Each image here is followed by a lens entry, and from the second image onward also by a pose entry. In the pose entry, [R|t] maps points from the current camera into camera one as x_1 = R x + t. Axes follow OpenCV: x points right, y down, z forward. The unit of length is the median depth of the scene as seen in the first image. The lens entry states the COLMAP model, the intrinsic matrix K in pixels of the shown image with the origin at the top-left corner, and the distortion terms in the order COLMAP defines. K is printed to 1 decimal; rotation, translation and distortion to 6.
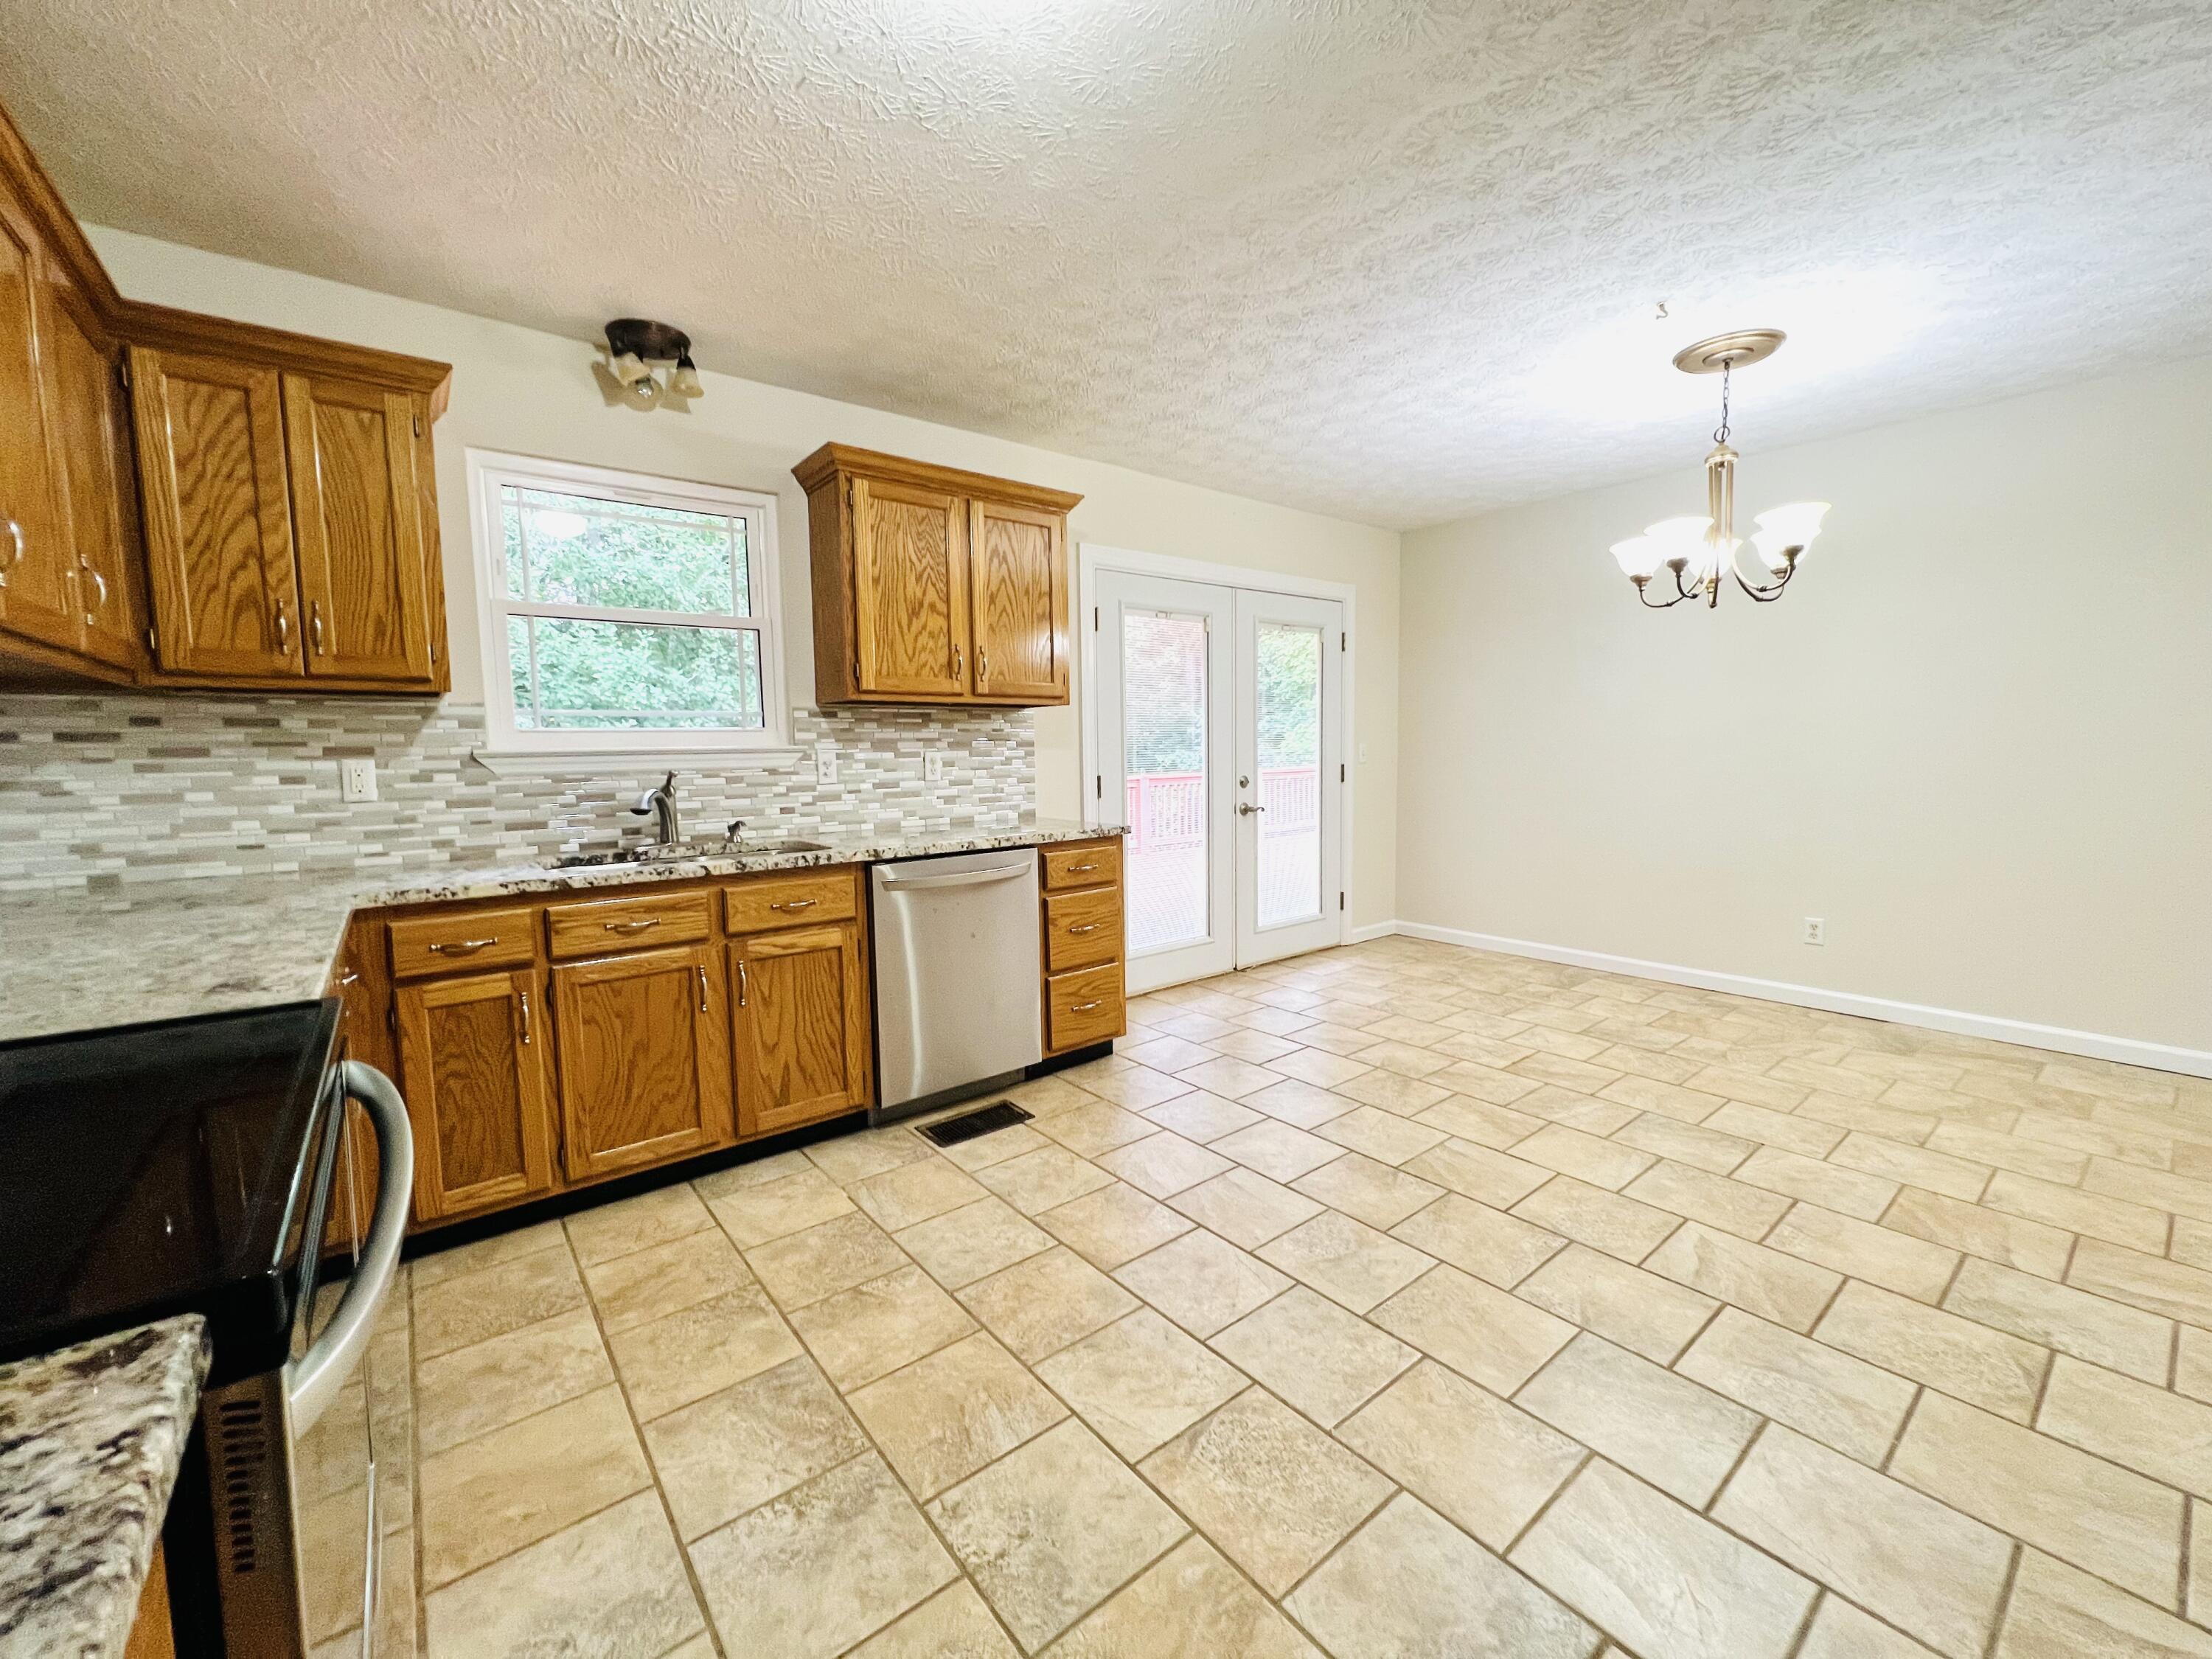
lens RADIAL K [[887.3, 0, 1101.7], [0, 887.3, 821.1], [0, 0, 1]] dist [-0.002529, 0.000143]
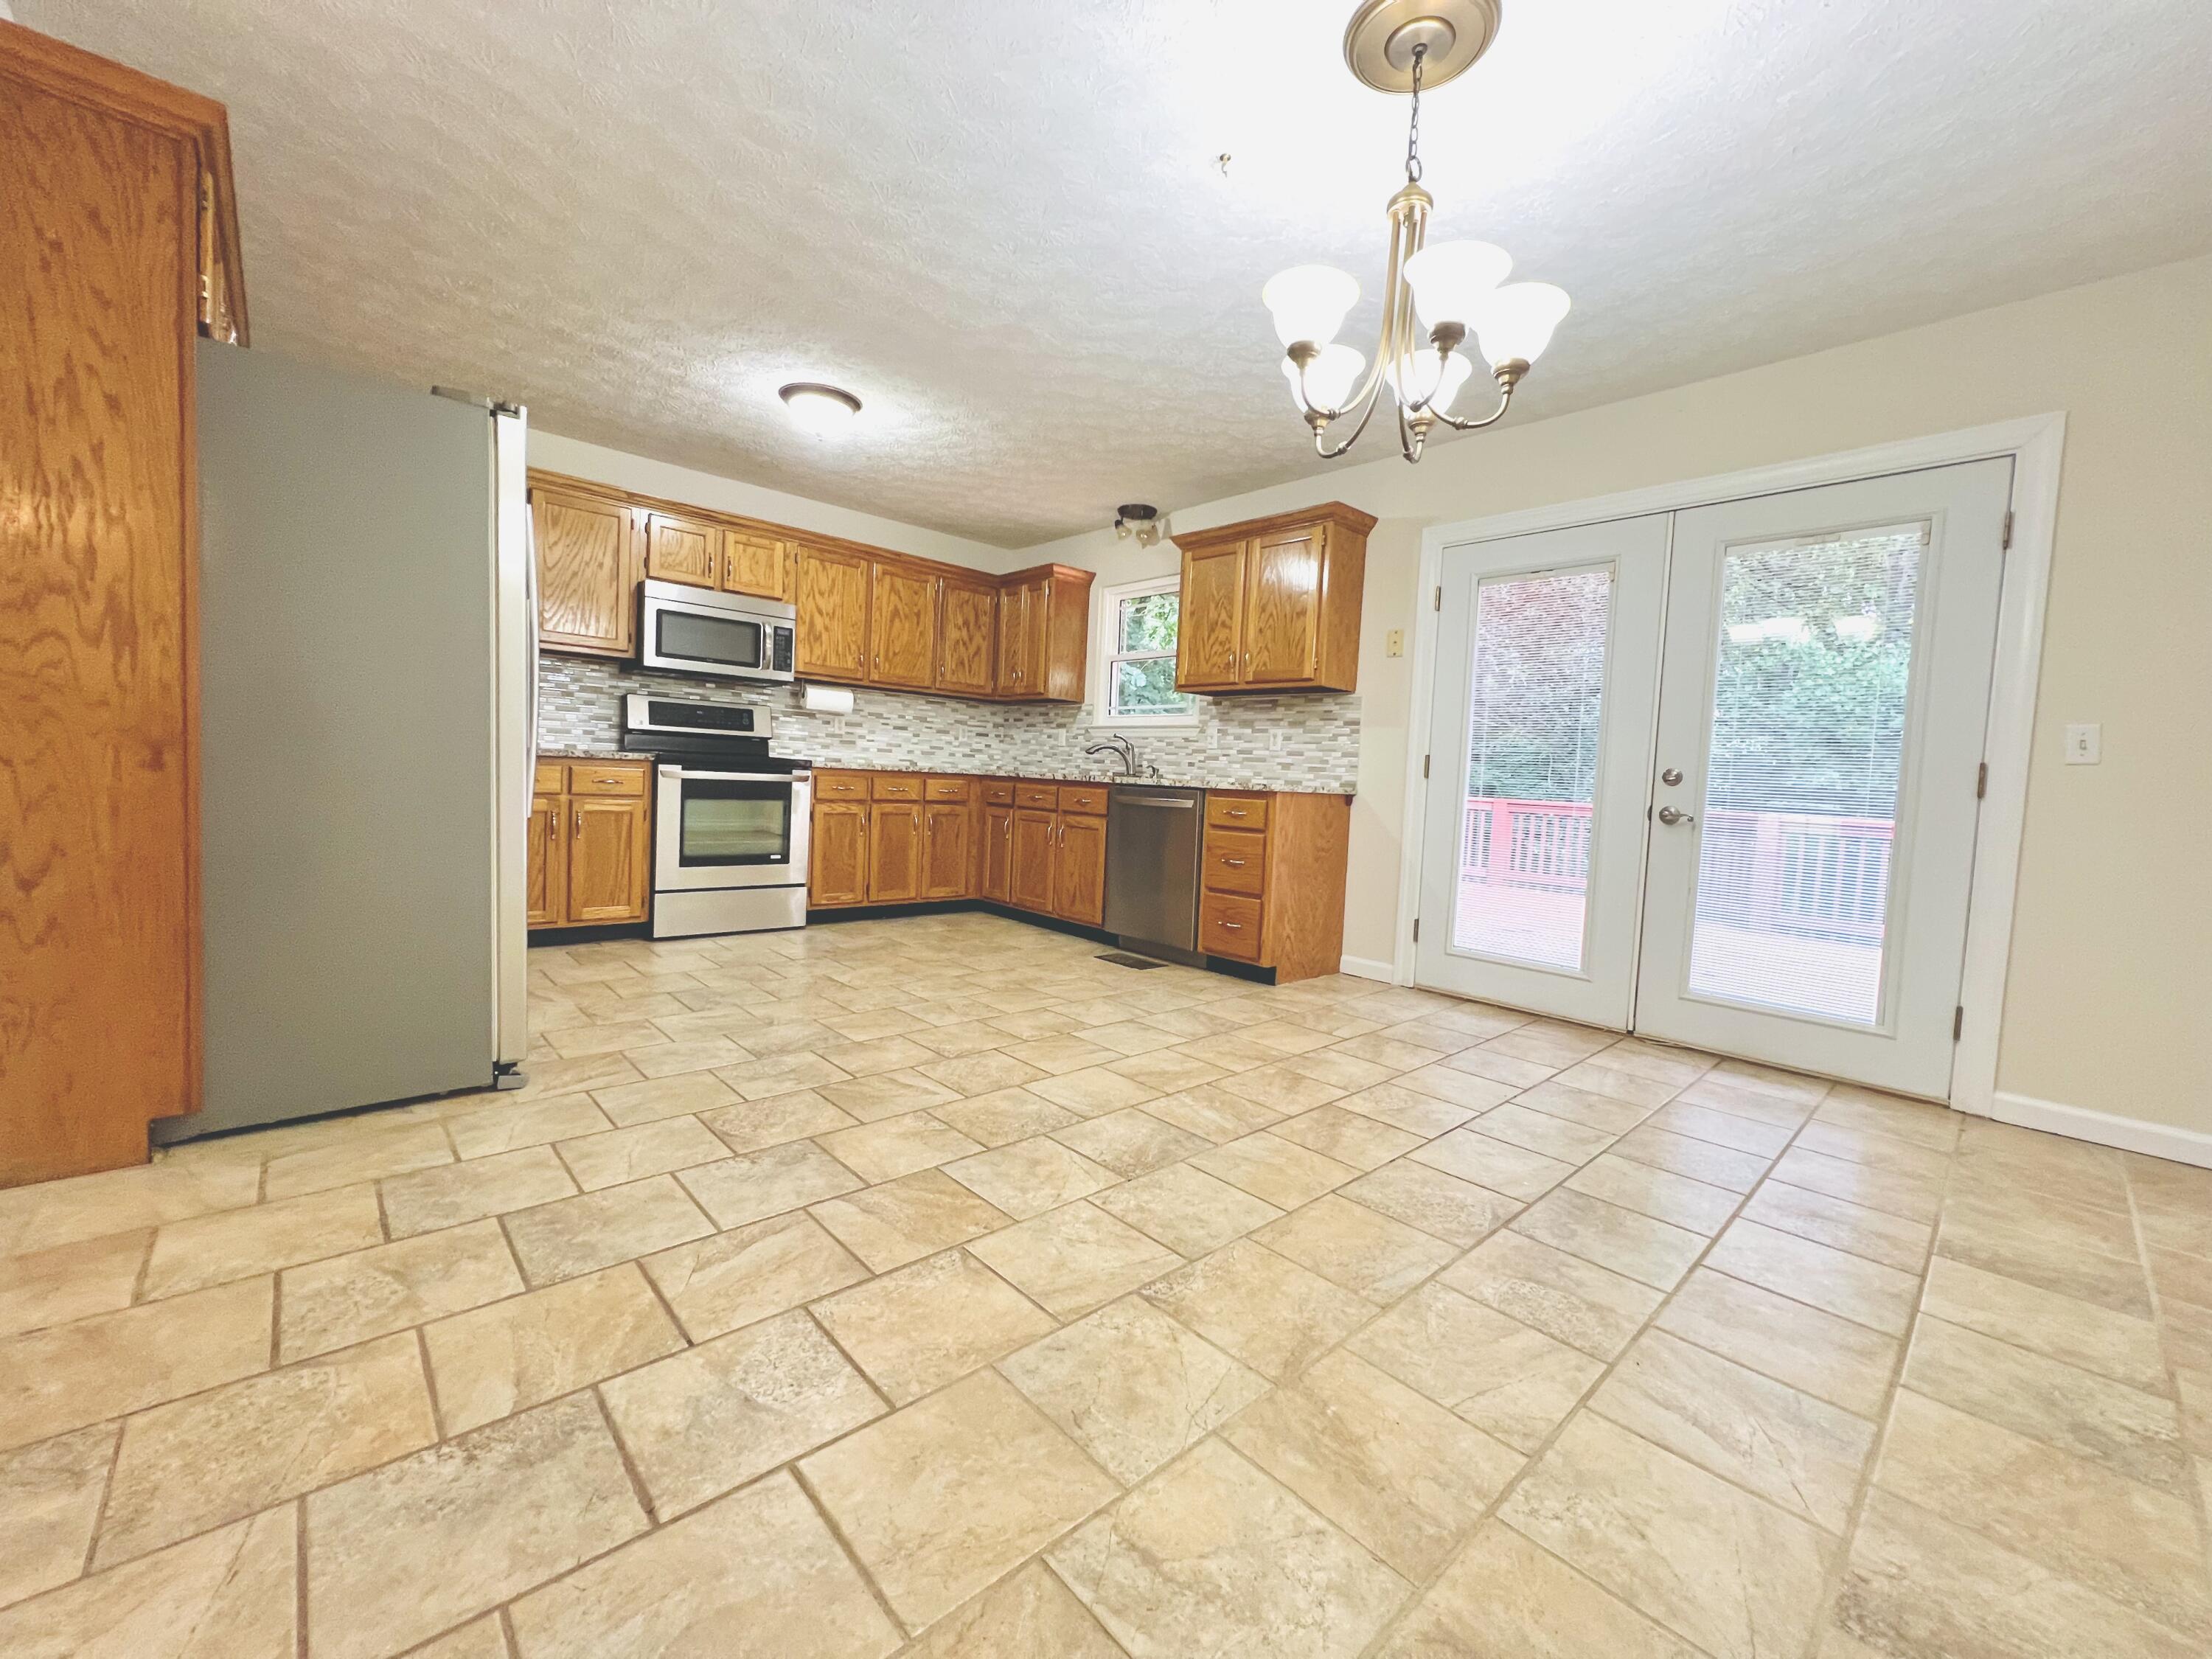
lens RADIAL K [[887.3, 0, 1101.7], [0, 887.3, 821.1], [0, 0, 1]] dist [-0.002529, 0.000143]
pose [[0.069392, 0.072487, -0.994952, 1.805714], [-0.132521, 0.989187, 0.062824, 0.015026], [0.988748, 0.127493, 0.078247, 1.064980]]
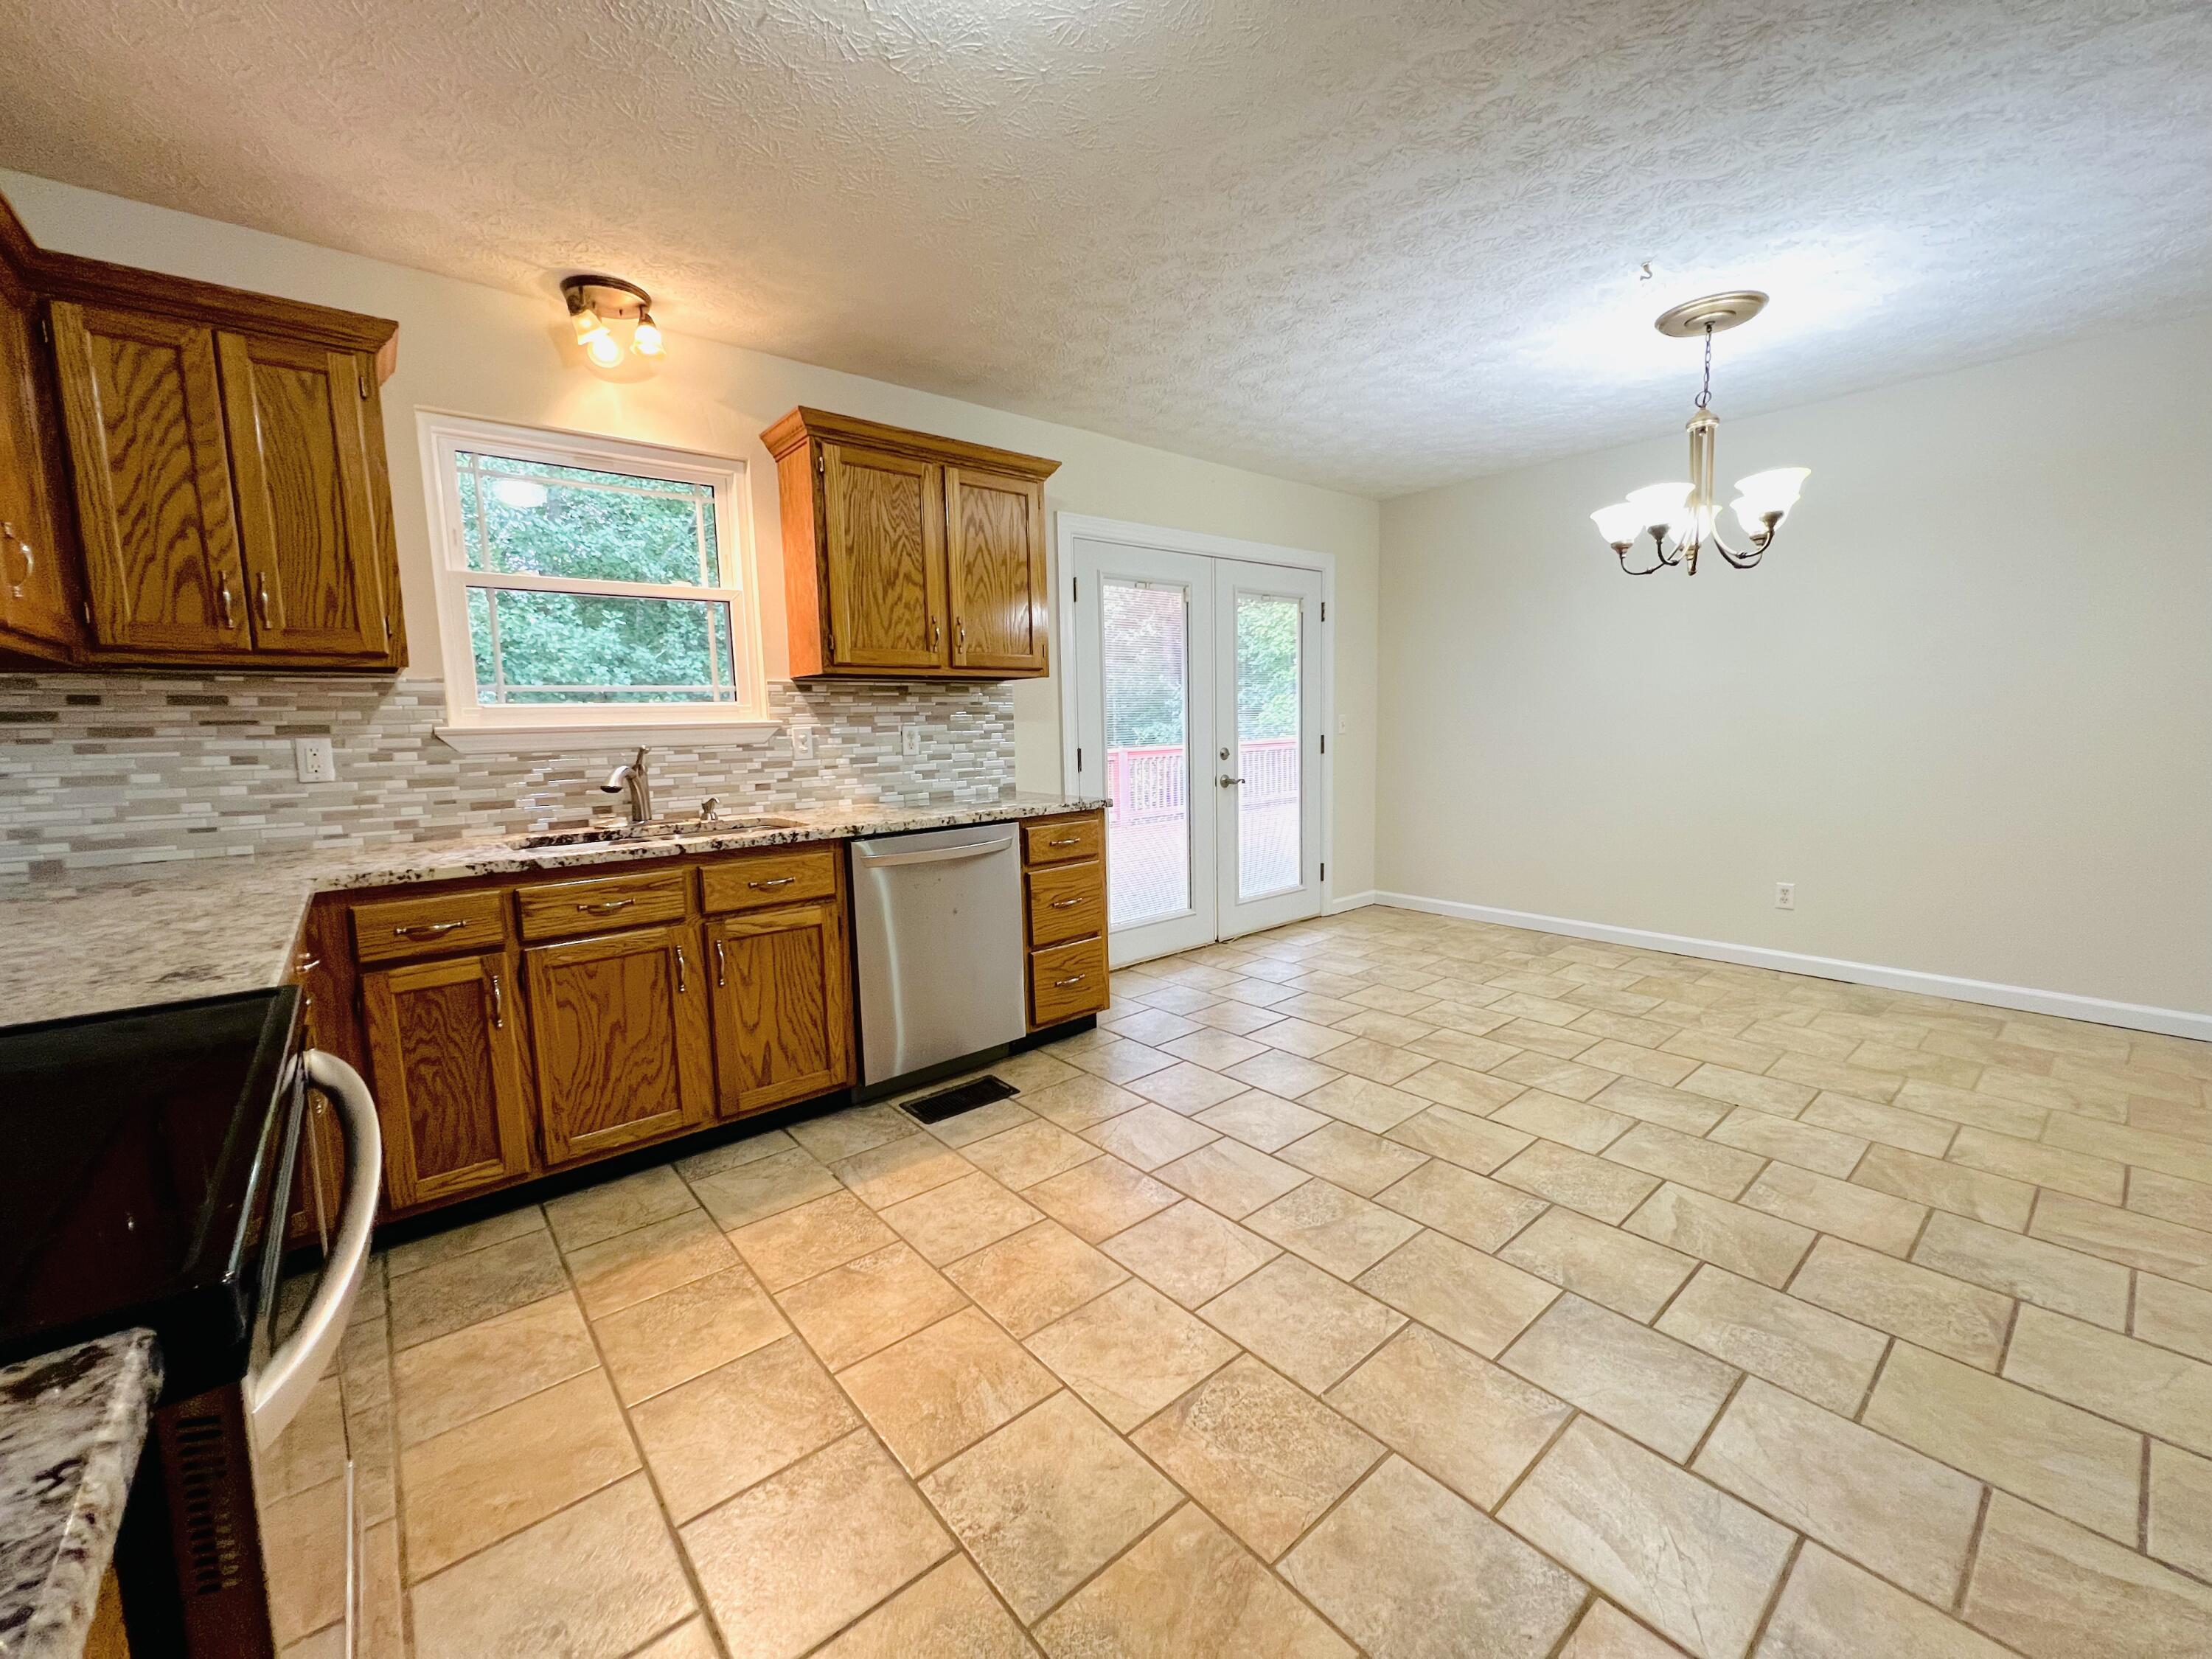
lens RADIAL K [[887.3, 0, 1101.7], [0, 887.3, 821.1], [0, 0, 1]] dist [-0.002529, 0.000143]
pose [[0.999627, -0.010851, 0.025076, -0.006665], [0.010104, 0.999508, 0.029700, 0.000785], [-0.025386, -0.029436, 0.999244, 0.012792]]
